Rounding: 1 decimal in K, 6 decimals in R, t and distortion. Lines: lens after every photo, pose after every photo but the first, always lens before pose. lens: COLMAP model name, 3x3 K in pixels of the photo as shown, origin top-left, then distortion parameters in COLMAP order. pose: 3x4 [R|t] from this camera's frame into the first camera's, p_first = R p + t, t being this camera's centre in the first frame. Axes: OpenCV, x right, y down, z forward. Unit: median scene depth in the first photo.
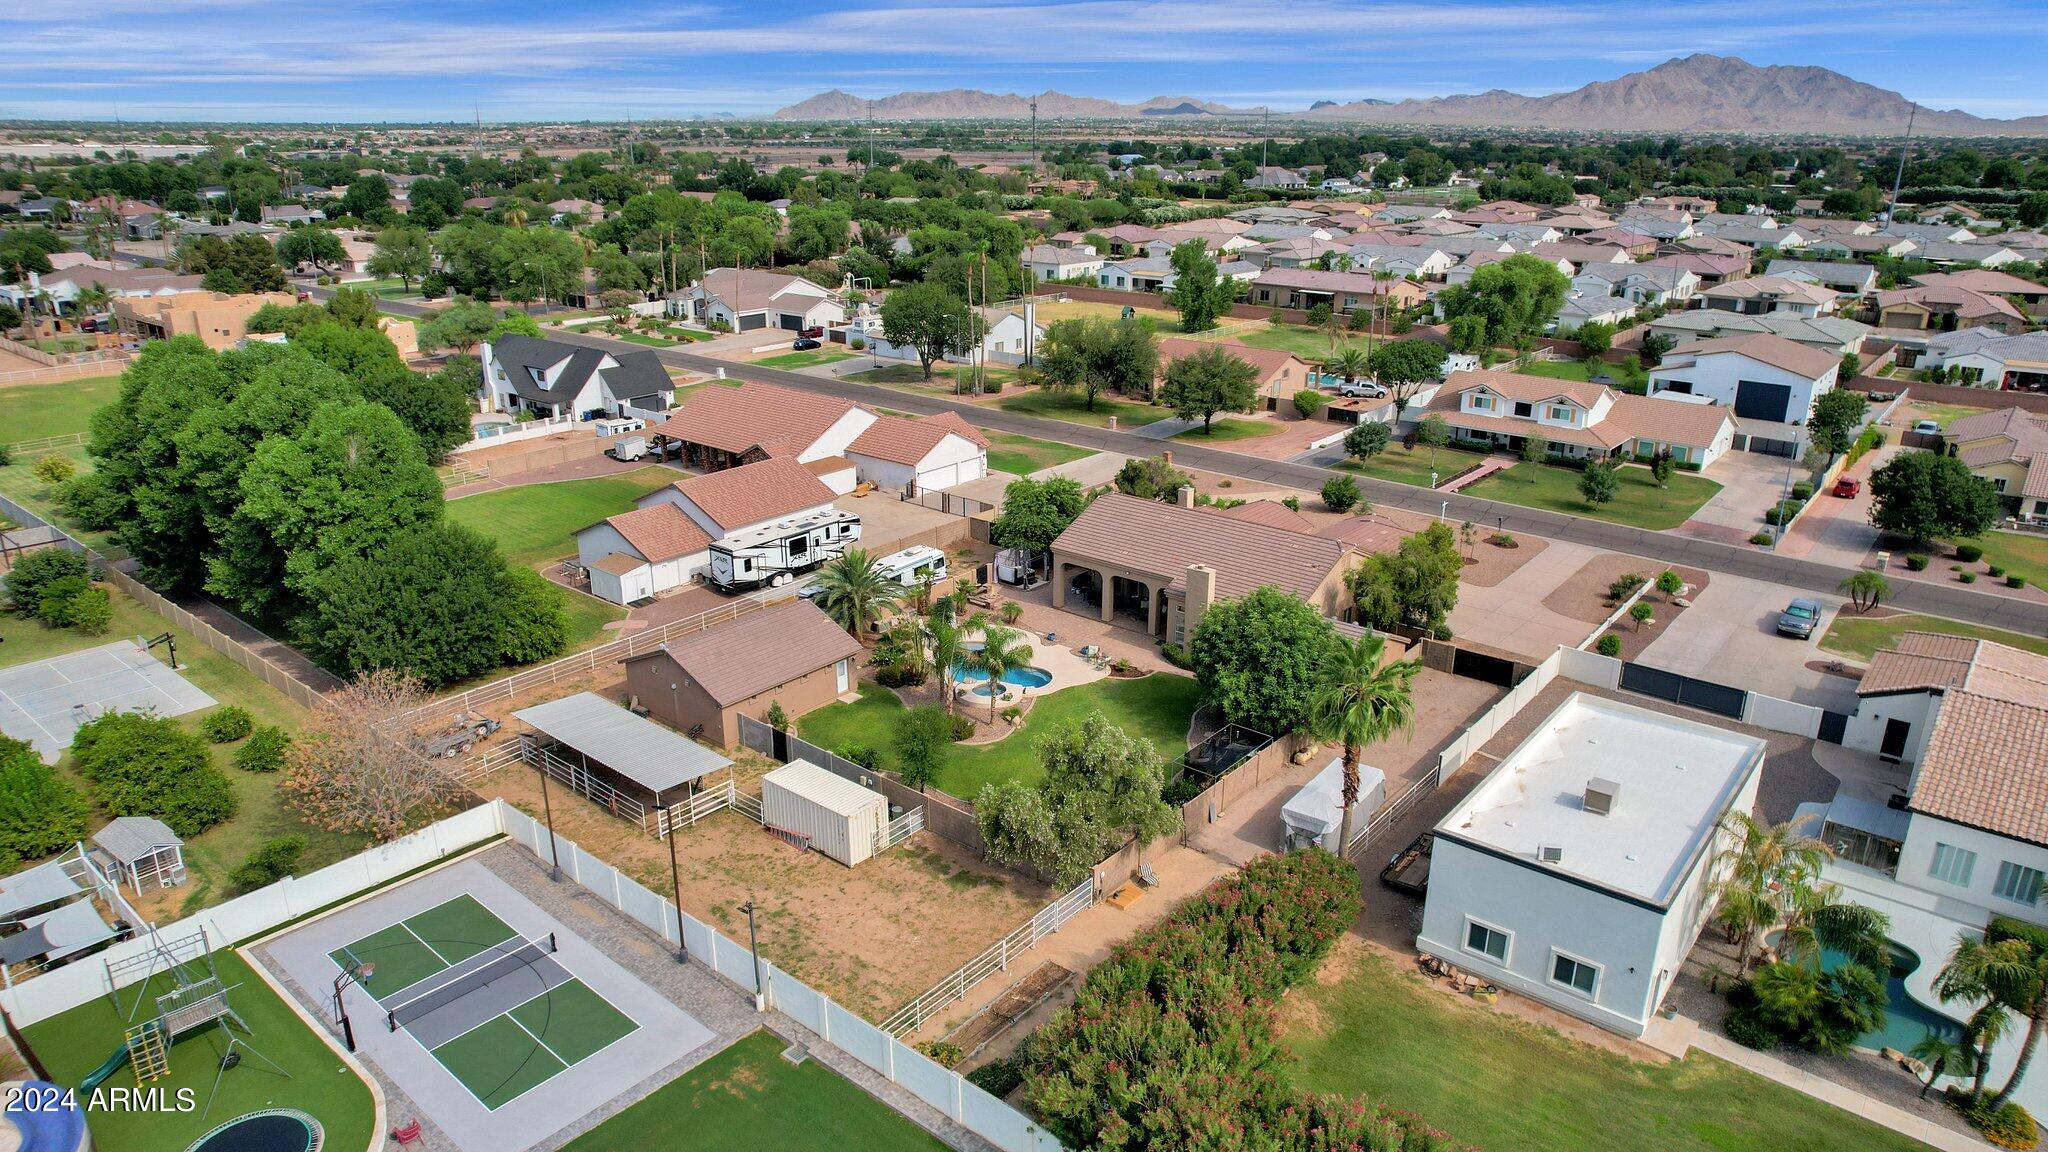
lens RADIAL K [[1311.4, 0, 1030.7], [0, 1311.4, 568.7], [0, 0, 1]] dist [-0.076461, 0.069707]
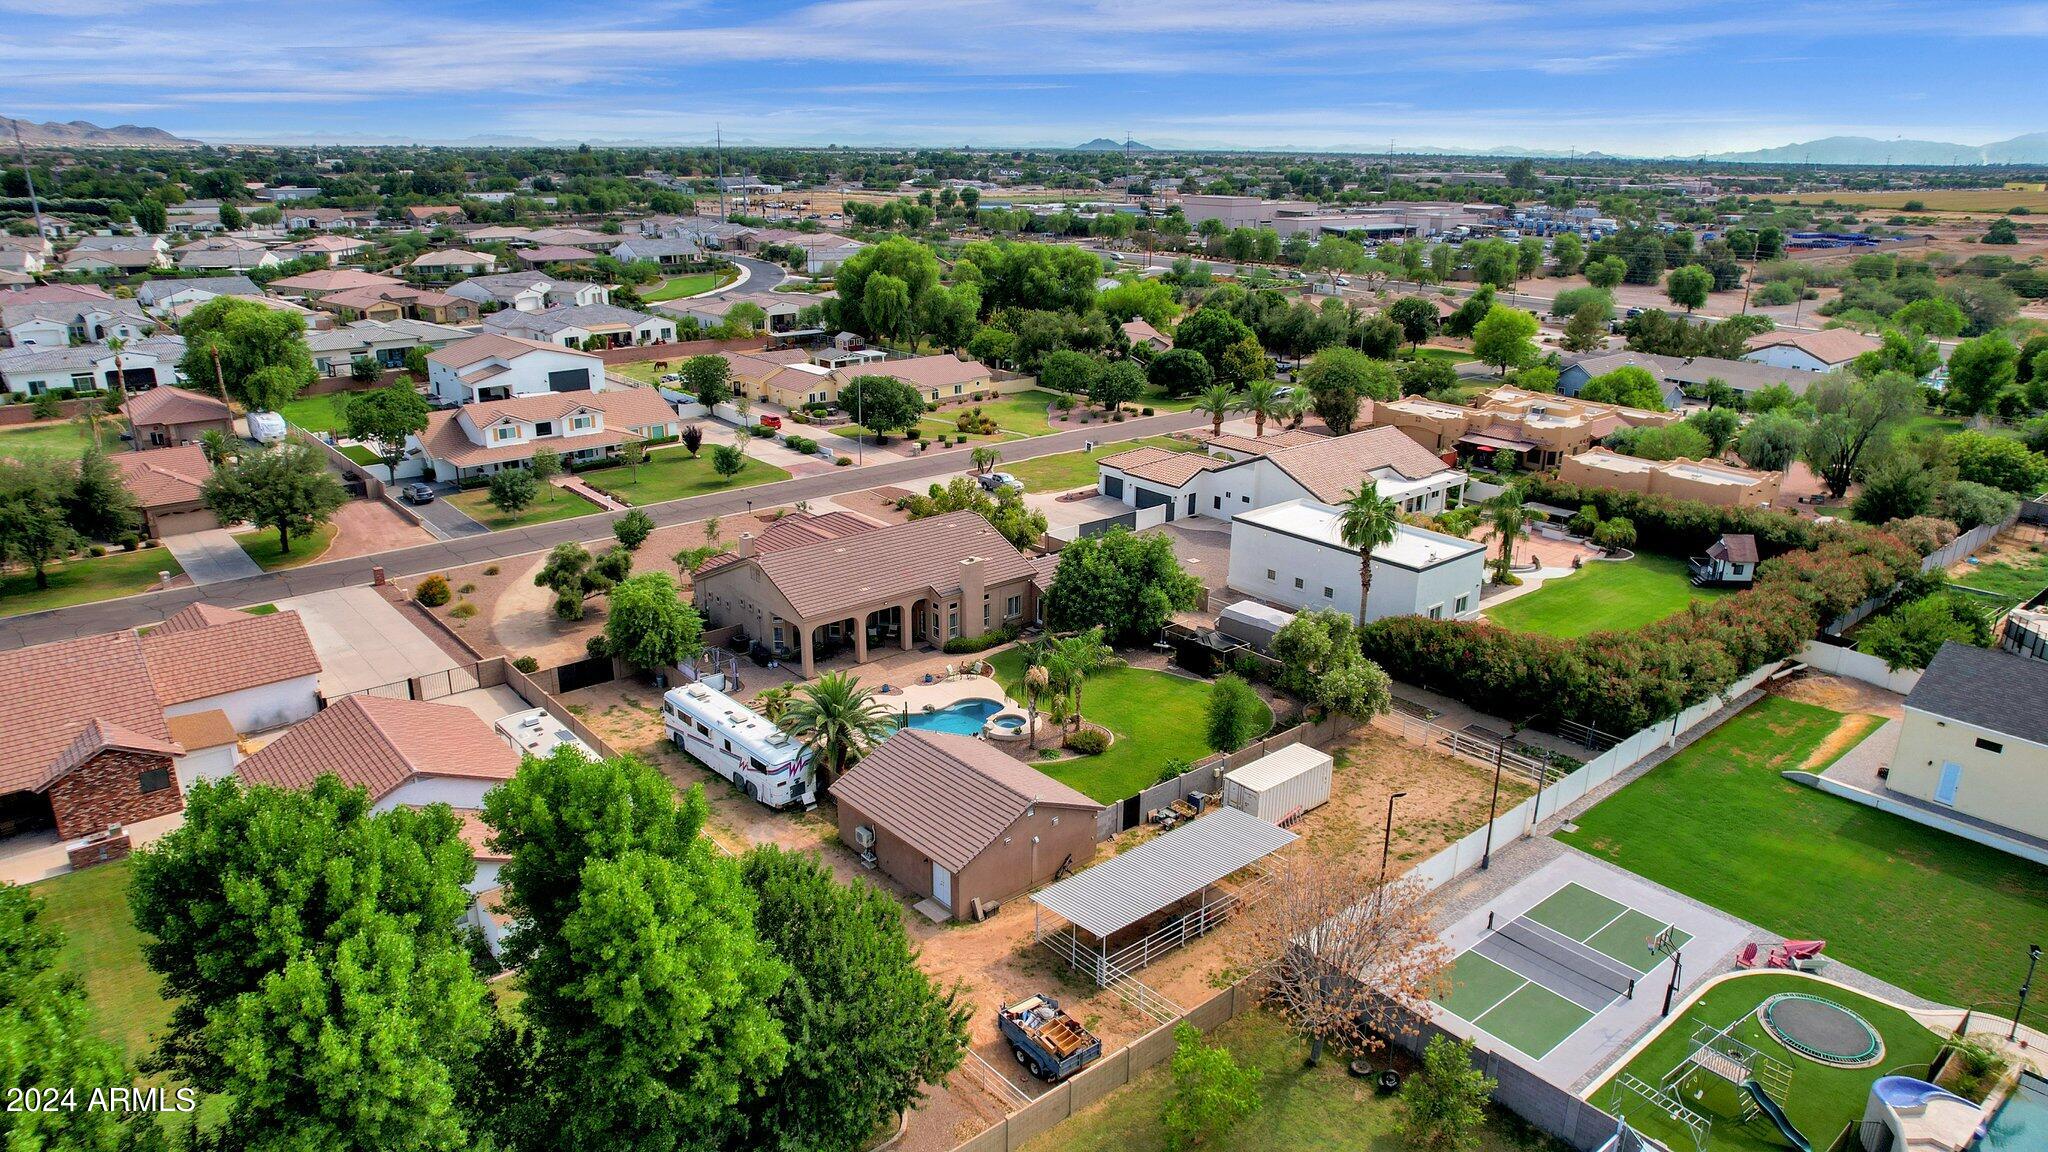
lens RADIAL K [[1311.4, 0, 1030.7], [0, 1311.4, 568.7], [0, 0, 1]] dist [-0.076461, 0.069707]
pose [[0.170126, -0.309043, 0.935708, -0.737161], [0.310794, 0.917914, 0.246659, -0.205676], [-0.935128, 0.248850, 0.252210, 0.539048]]
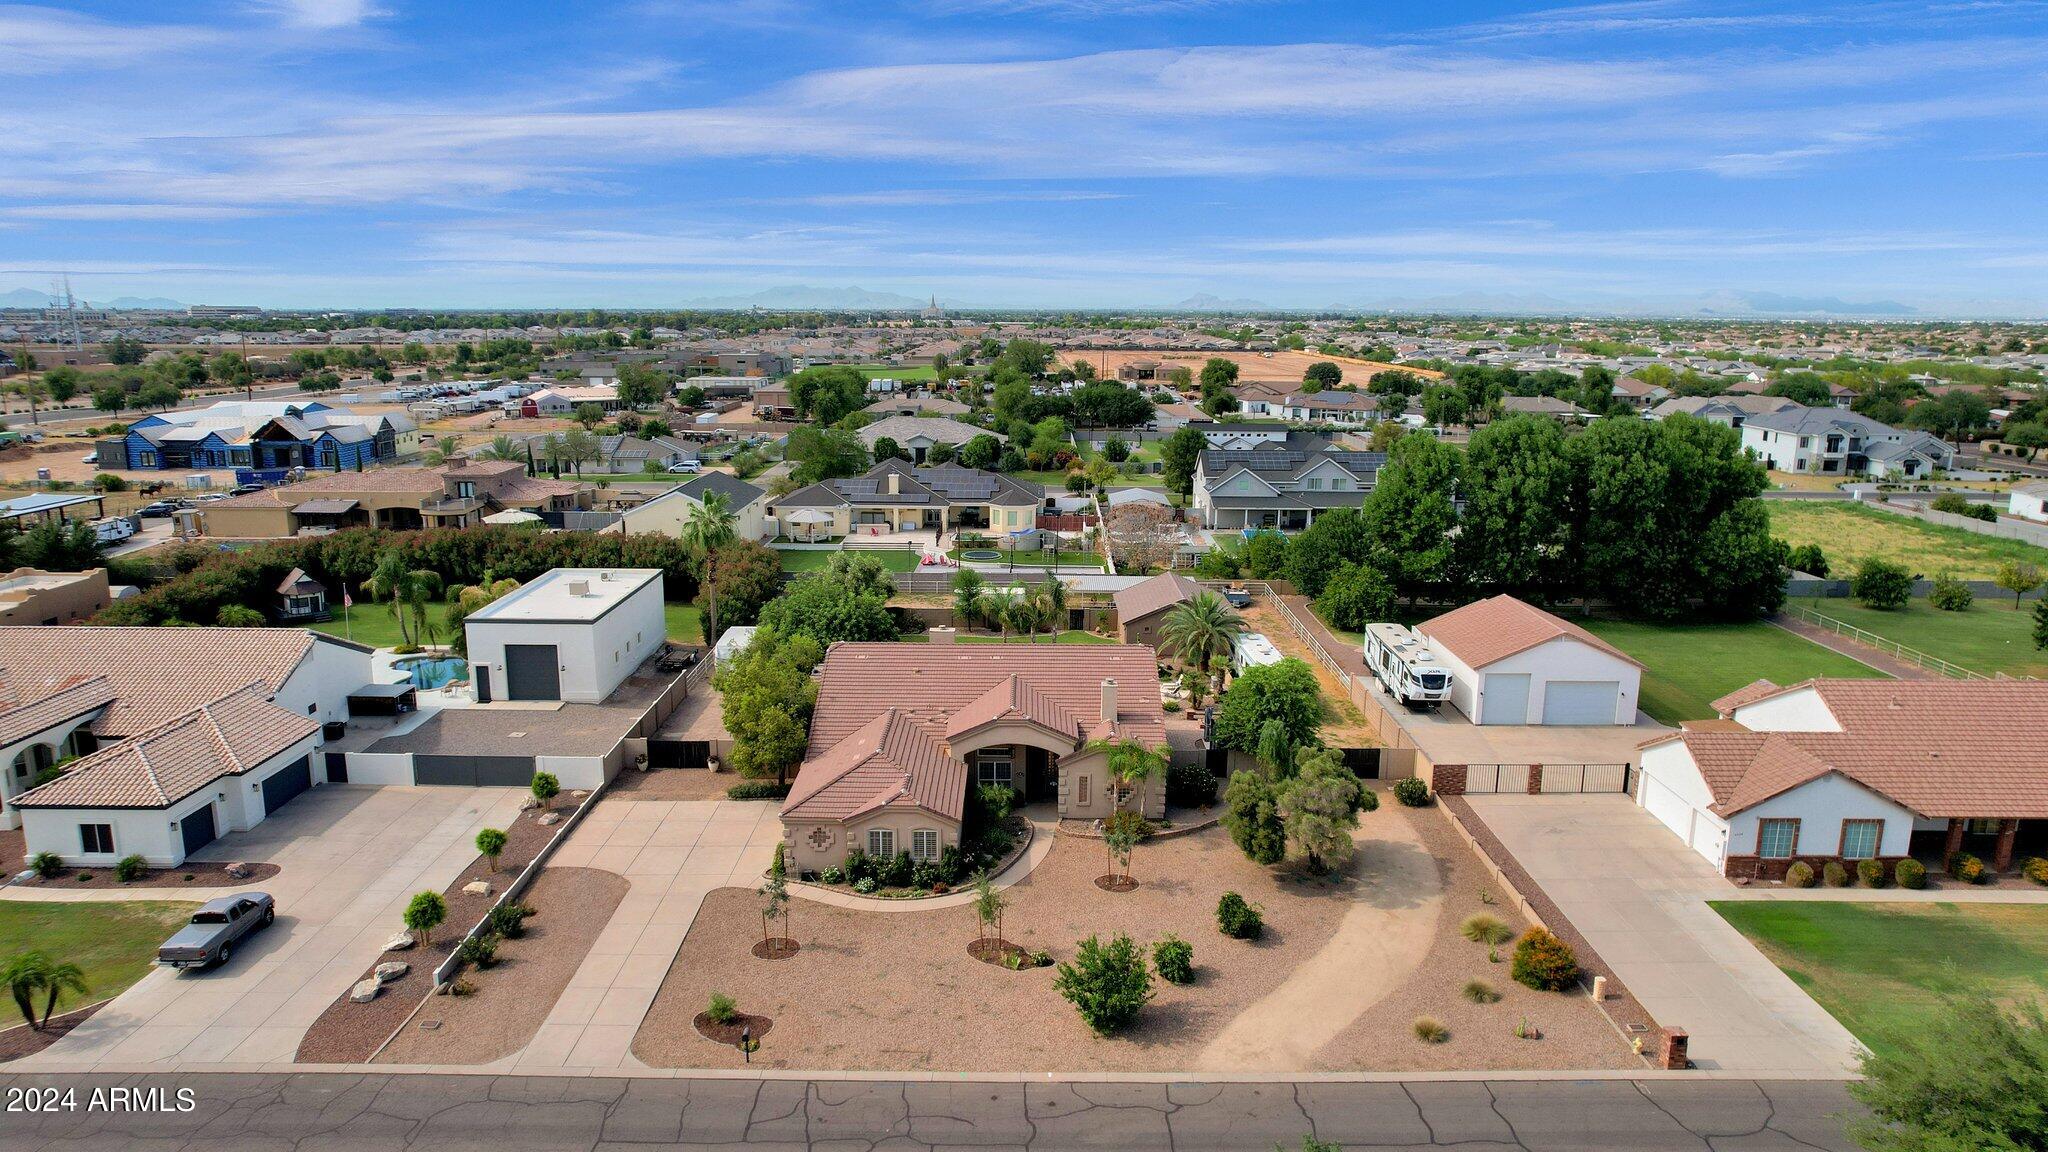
lens RADIAL K [[1311.4, 0, 1030.7], [0, 1311.4, 568.7], [0, 0, 1]] dist [-0.076461, 0.069707]
pose [[-0.770126, 0.113340, -0.627742, 0.585432], [-0.220097, 0.876441, 0.428262, -0.407447], [0.598718, 0.467979, -0.650024, 1.365798]]
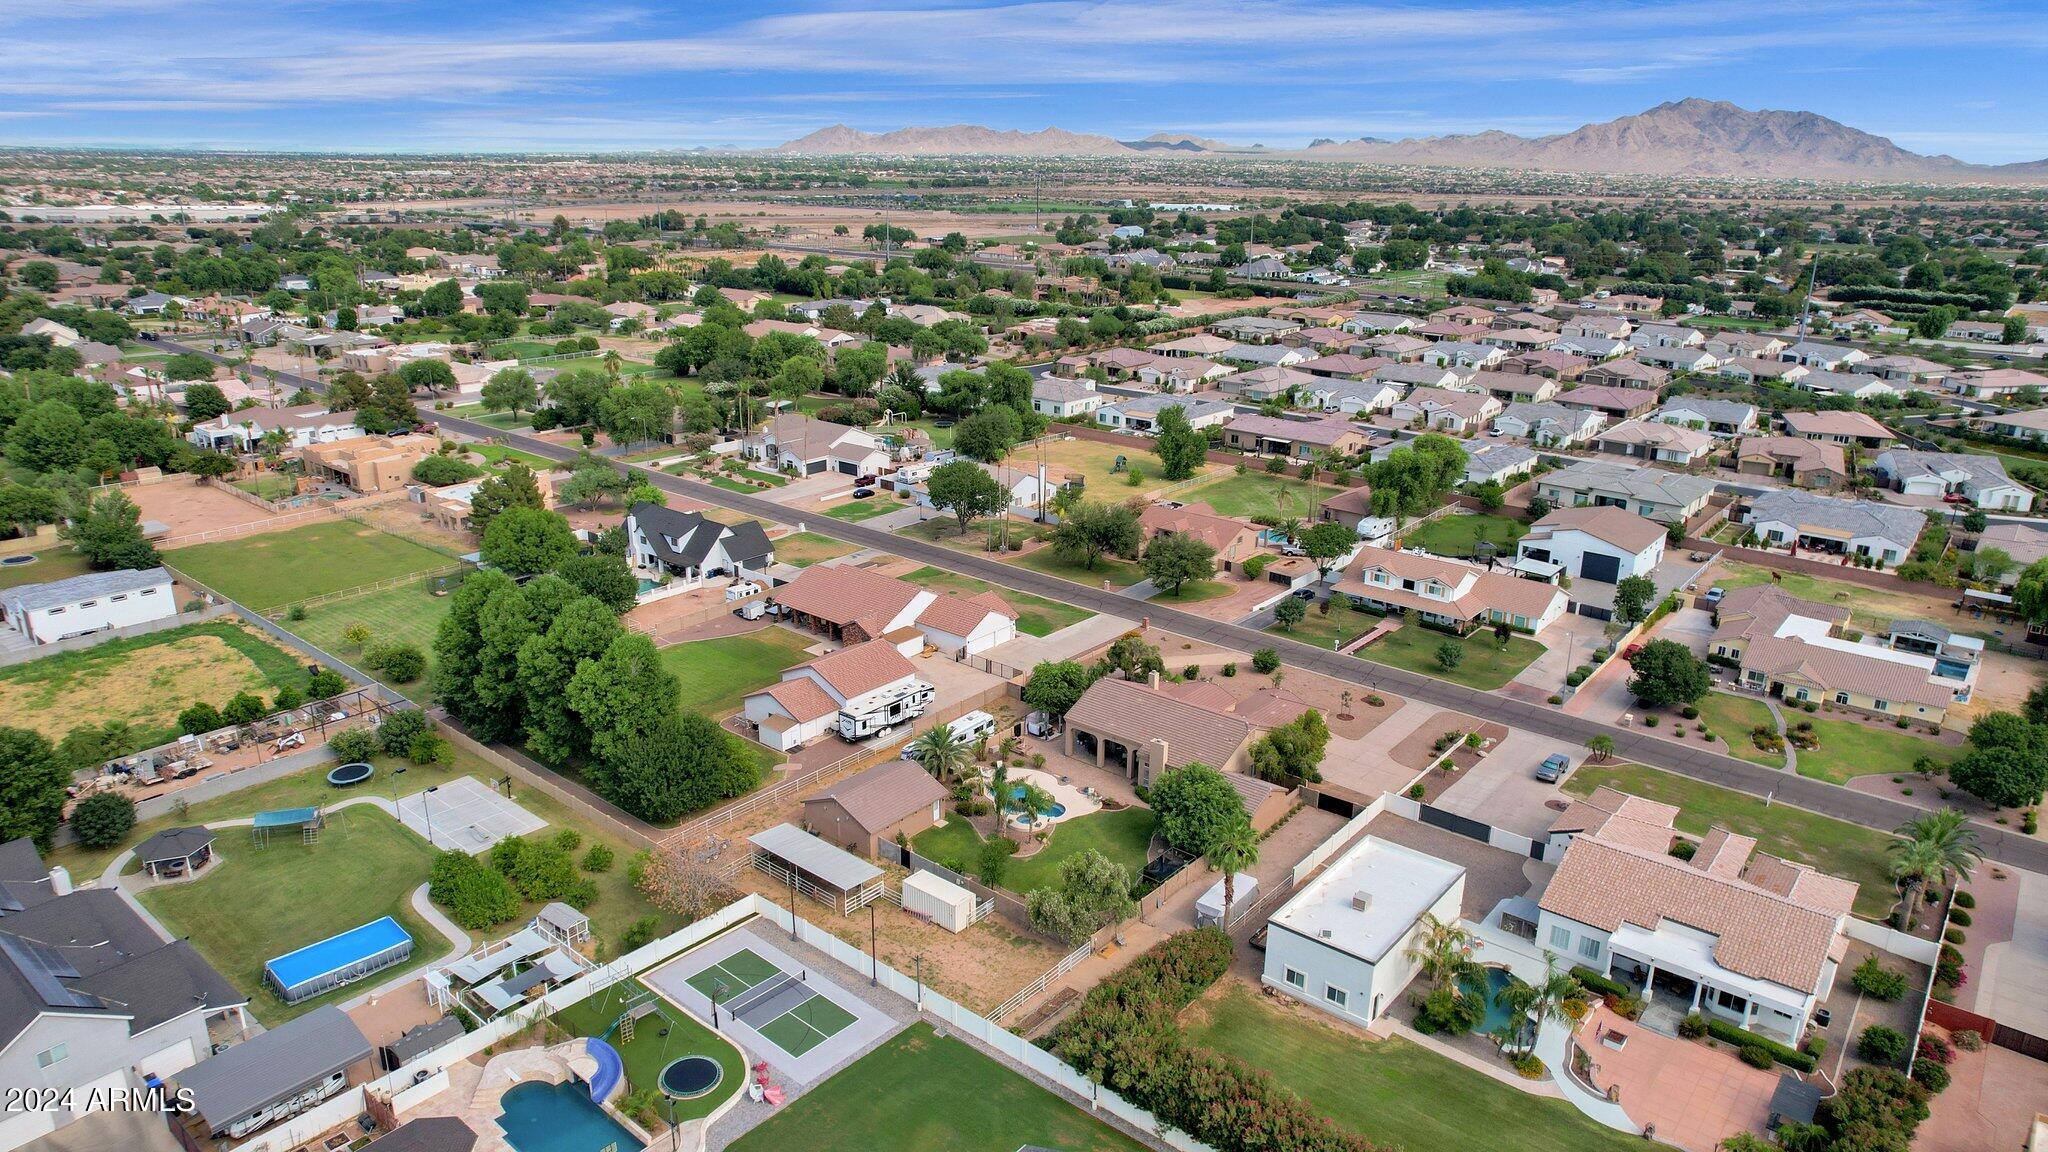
lens RADIAL K [[1311.4, 0, 1030.7], [0, 1311.4, 568.7], [0, 0, 1]] dist [-0.076461, 0.069707]
pose [[0.999961, 0.008630, 0.001719, -0.025102], [-0.008590, 0.999718, -0.022149, -0.140548], [-0.001910, 0.022133, 0.999753, -0.482614]]
